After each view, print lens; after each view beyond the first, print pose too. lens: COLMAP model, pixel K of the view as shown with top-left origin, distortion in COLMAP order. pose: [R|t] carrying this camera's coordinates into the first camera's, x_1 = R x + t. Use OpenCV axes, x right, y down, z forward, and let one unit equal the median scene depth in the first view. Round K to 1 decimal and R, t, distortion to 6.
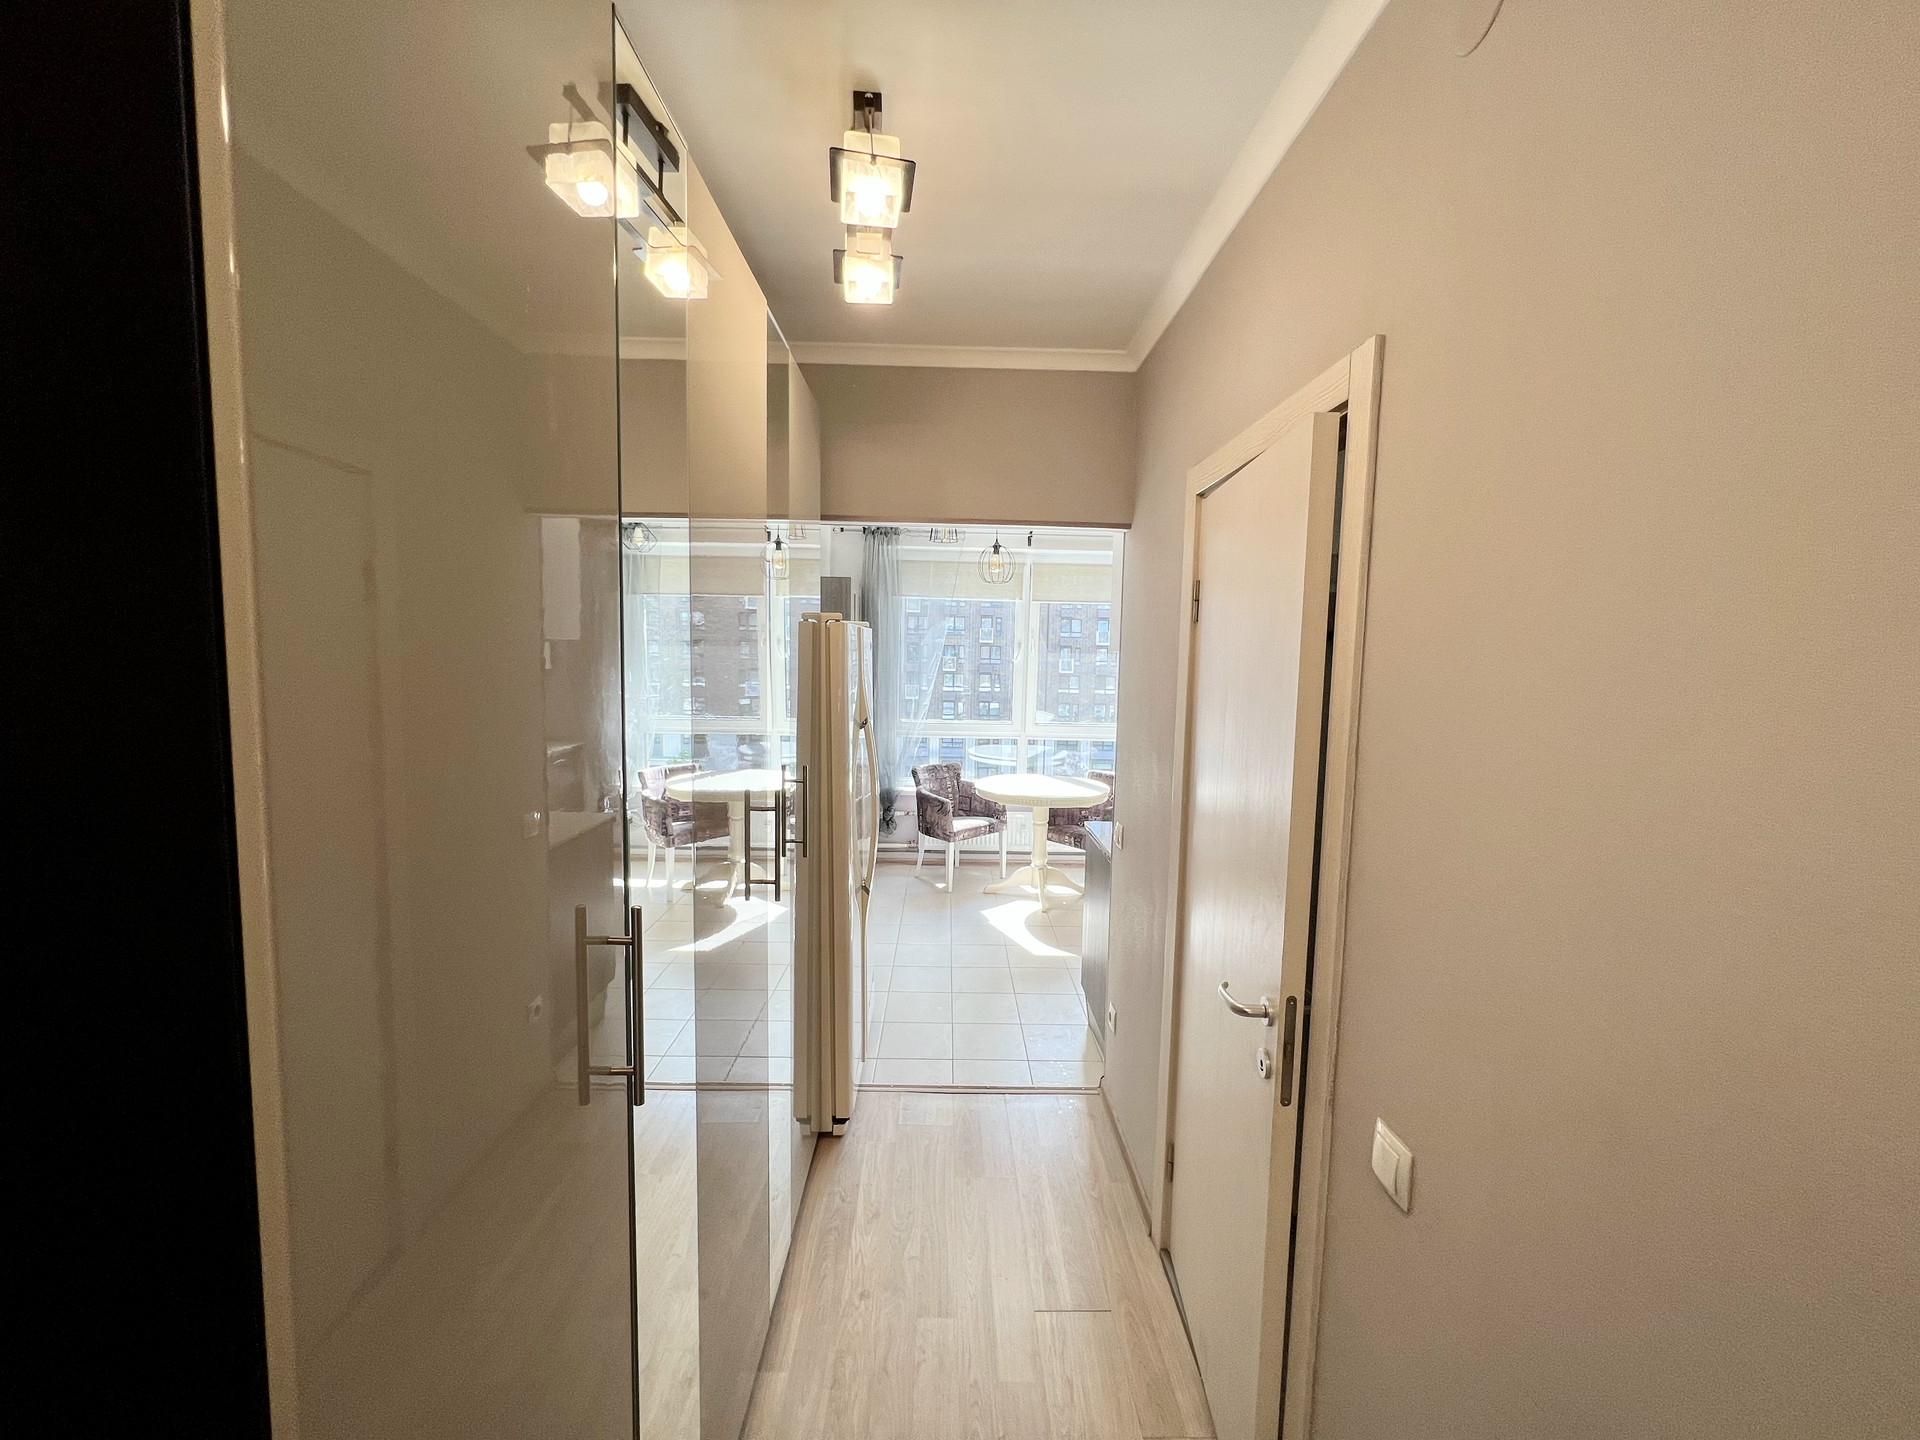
lens RADIAL K [[768.3, 0, 958.9], [0, 768.3, 715.8], [0, 0, 1]] dist [0.000565, -0.000636]
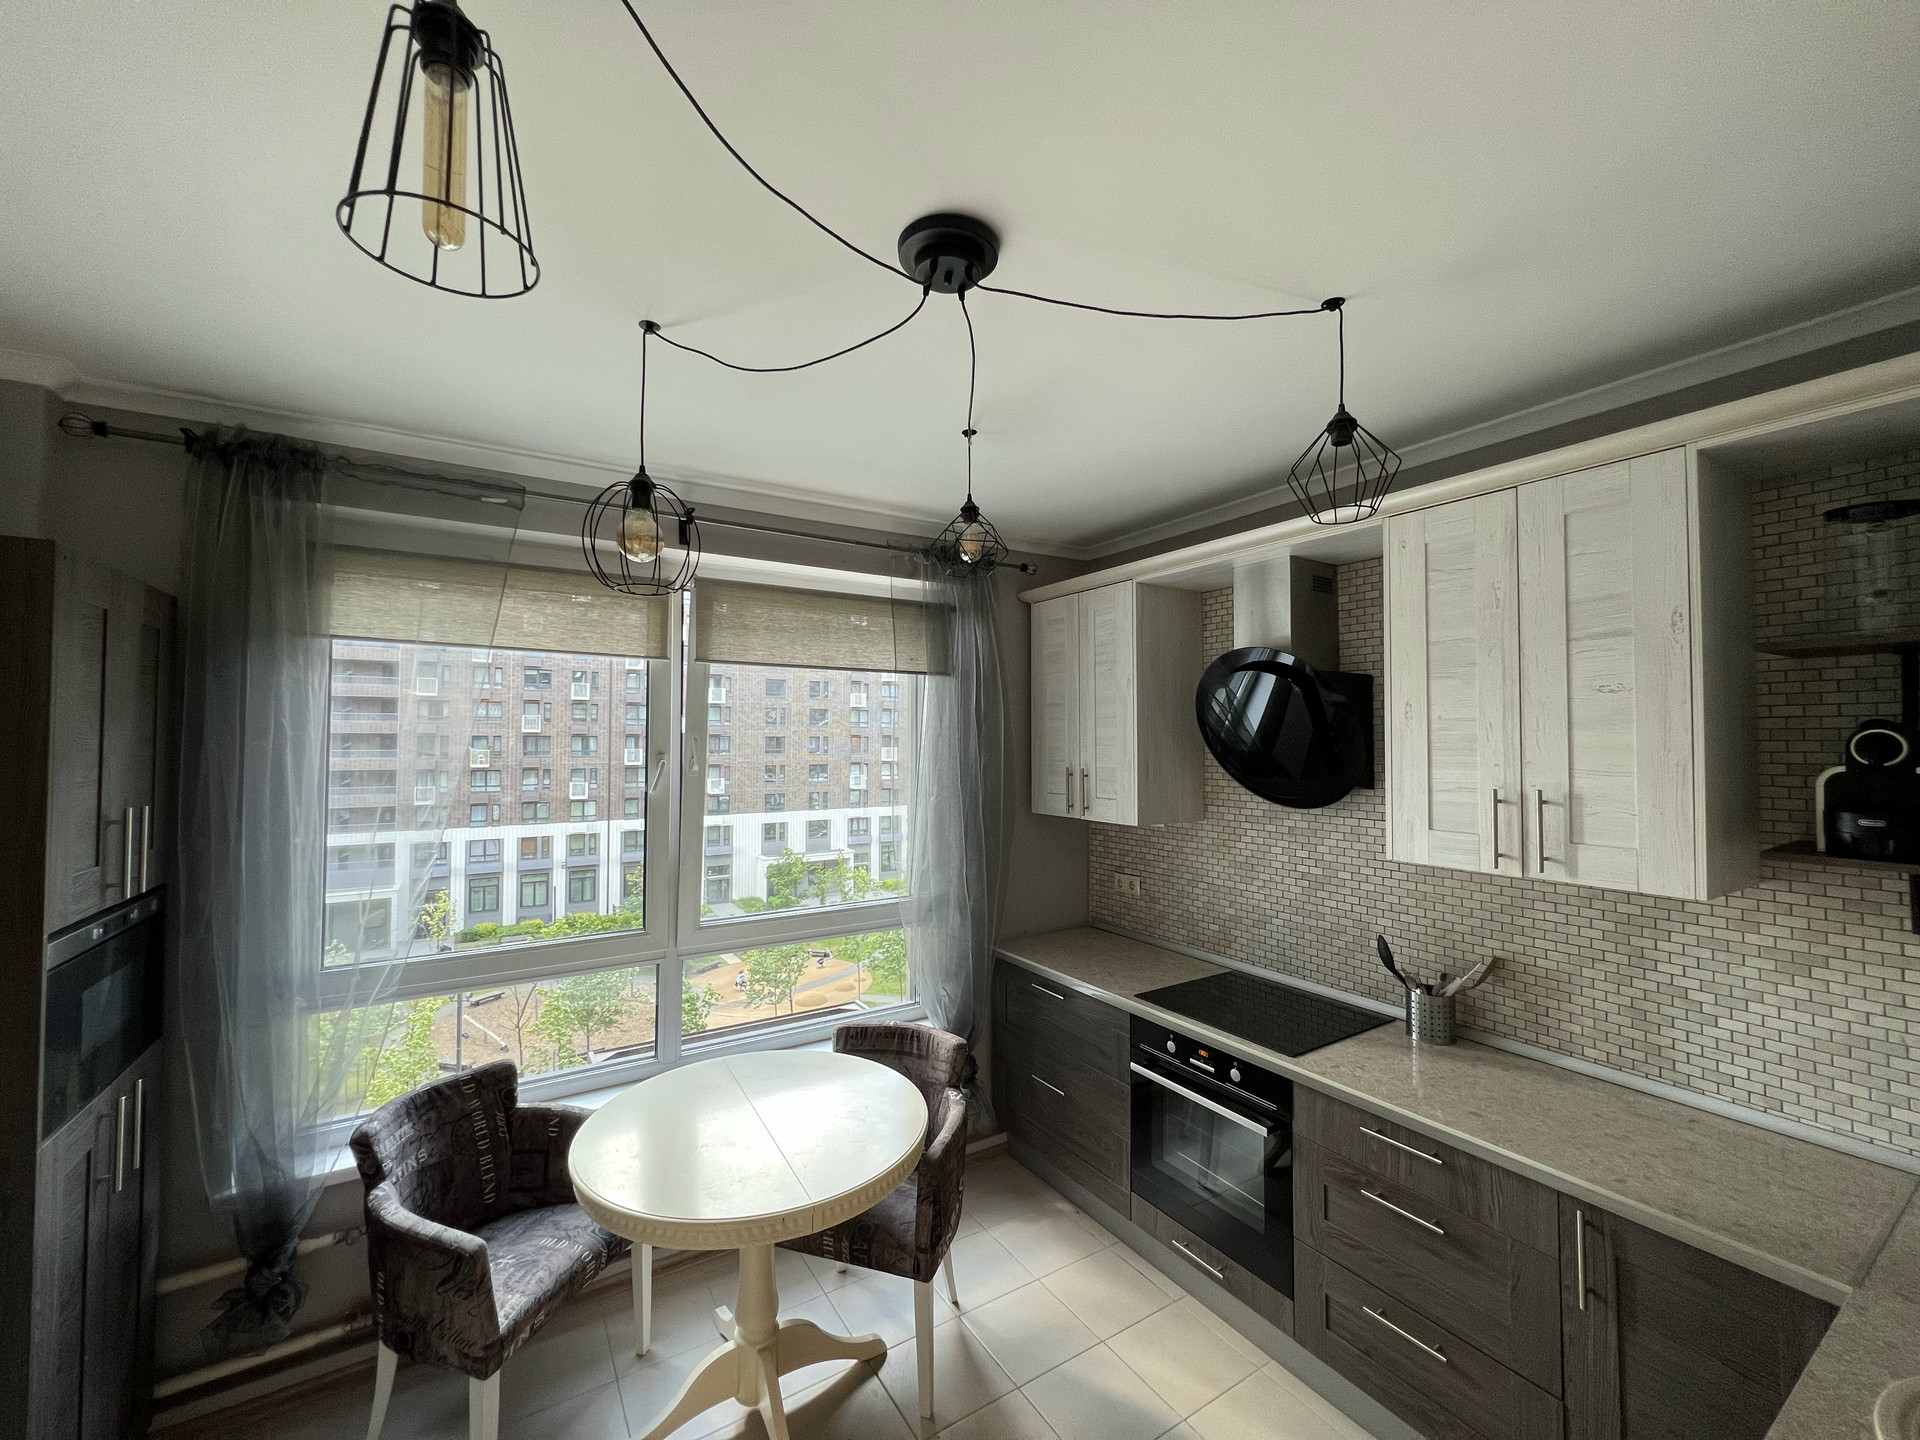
lens RADIAL K [[775.4, 0, 960.0], [0, 775.4, 720.0], [0, 0, 1]] dist [0.007609, -0.000171]
pose [[0.857175, -0.006495, 0.514984, -0.007908], [0.061513, 0.994054, -0.089850, -0.067629], [-0.511339, 0.108695, 0.852478, 0.572229]]
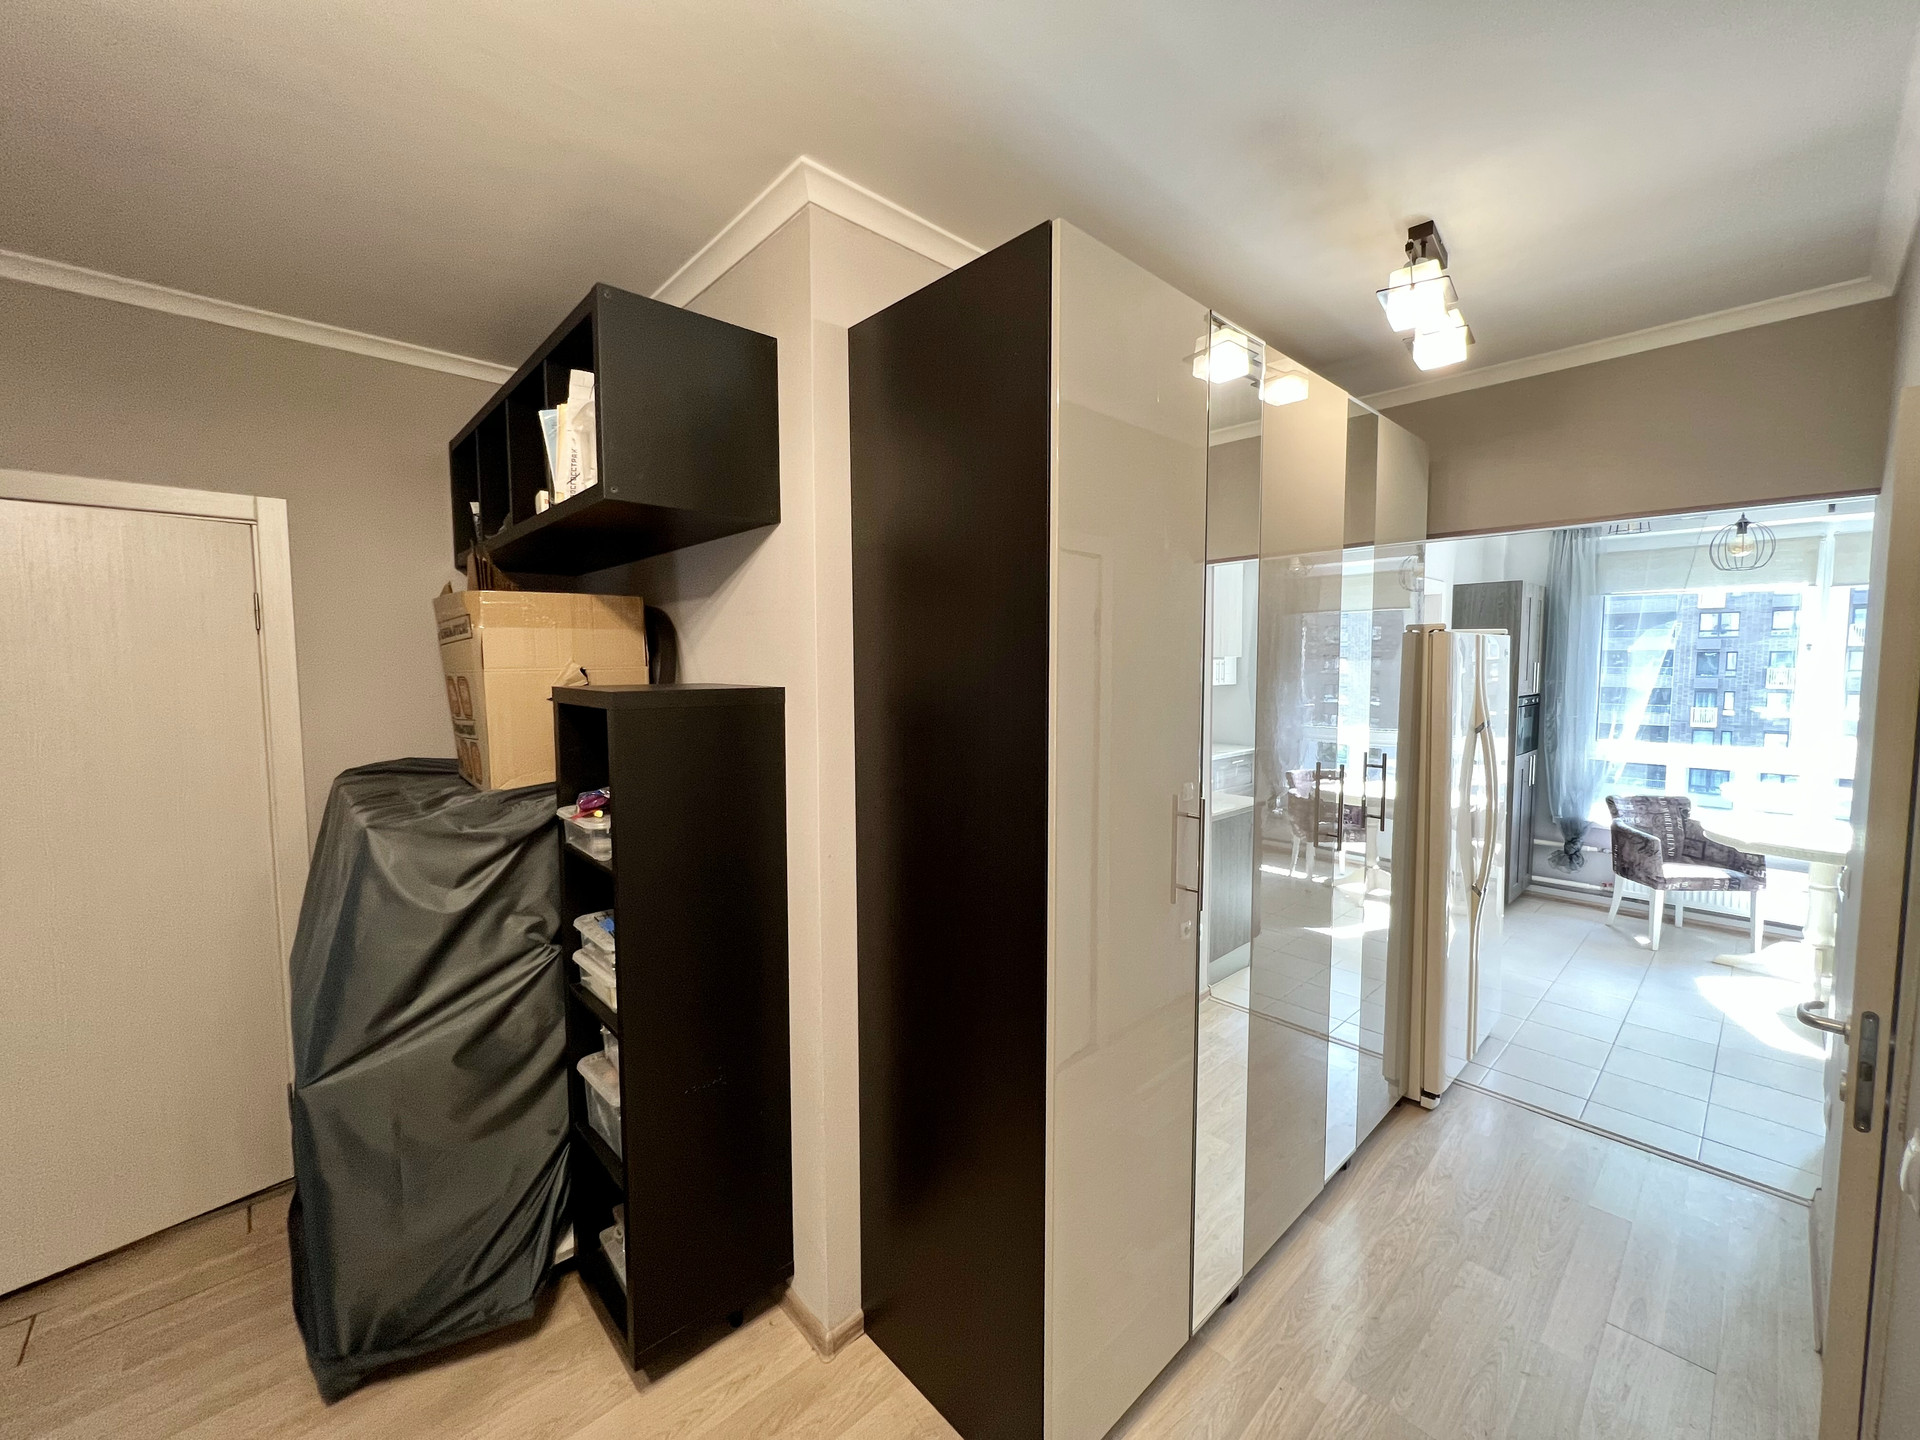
lens RADIAL K [[768.3, 0, 958.9], [0, 768.3, 715.8], [0, 0, 1]] dist [0.000565, -0.000636]
pose [[0.669056, 0.030231, -0.742597, 0.091436], [-0.046676, 0.998909, -0.001388, 0.014653], [0.741745, 0.035590, 0.669737, -0.109785]]
